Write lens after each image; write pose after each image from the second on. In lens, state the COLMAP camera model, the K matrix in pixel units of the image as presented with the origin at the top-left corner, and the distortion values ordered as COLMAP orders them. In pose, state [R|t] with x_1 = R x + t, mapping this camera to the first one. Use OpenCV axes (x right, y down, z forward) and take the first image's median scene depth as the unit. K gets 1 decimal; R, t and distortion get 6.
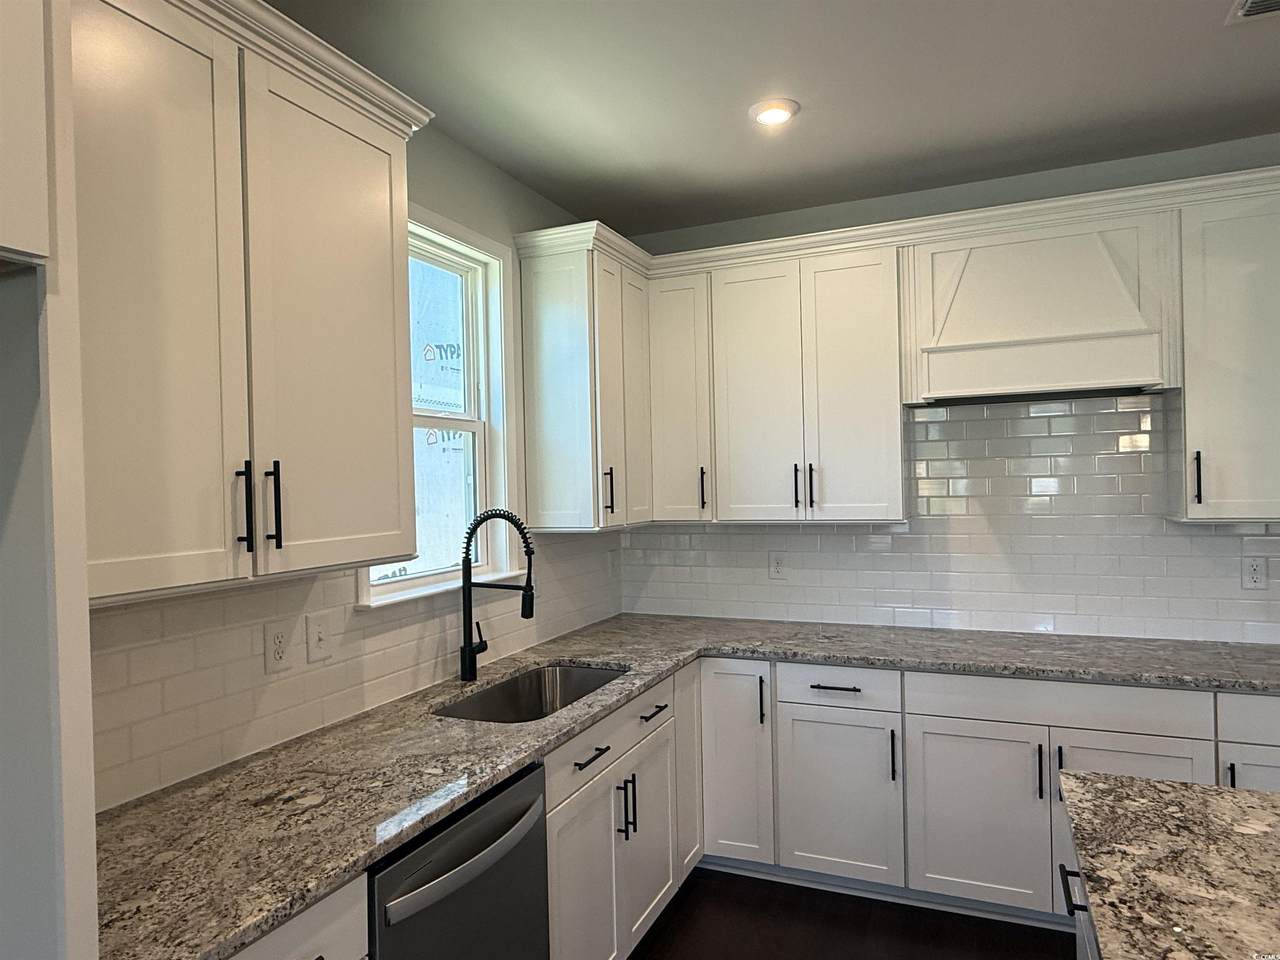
lens RADIAL K [[794.4, 0, 640.0], [0, 794.4, 480.0], [0, 0, 1]] dist [0.000247, 0.001887]
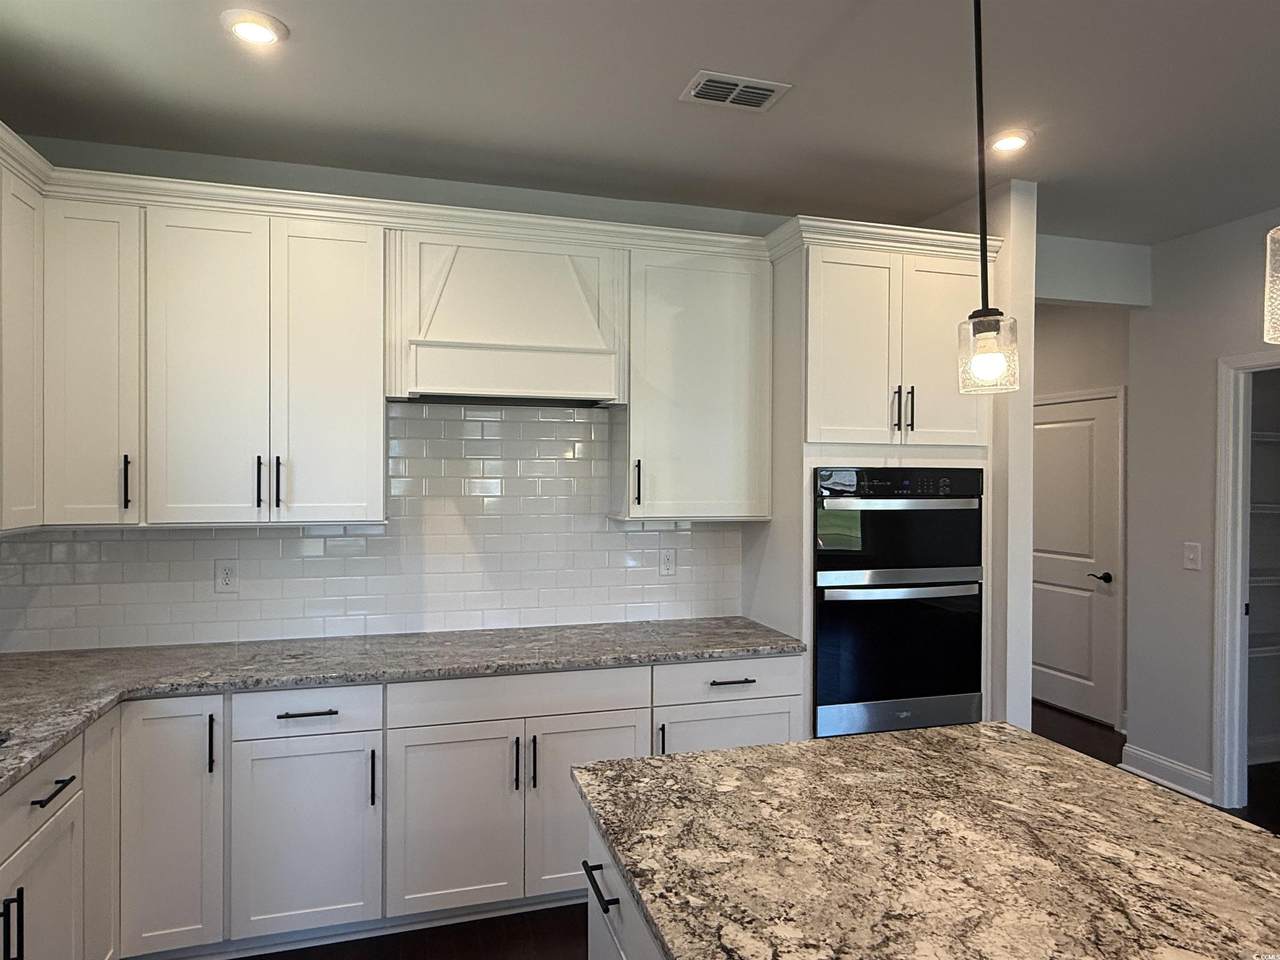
lens RADIAL K [[794.4, 0, 640.0], [0, 794.4, 480.0], [0, 0, 1]] dist [0.000247, 0.001887]
pose [[0.766574, 0.023725, 0.641718, -0.042936], [-0.024133, 0.999676, -0.008131, 0.003010], [-0.641702, -0.009254, 0.766898, 0.104300]]
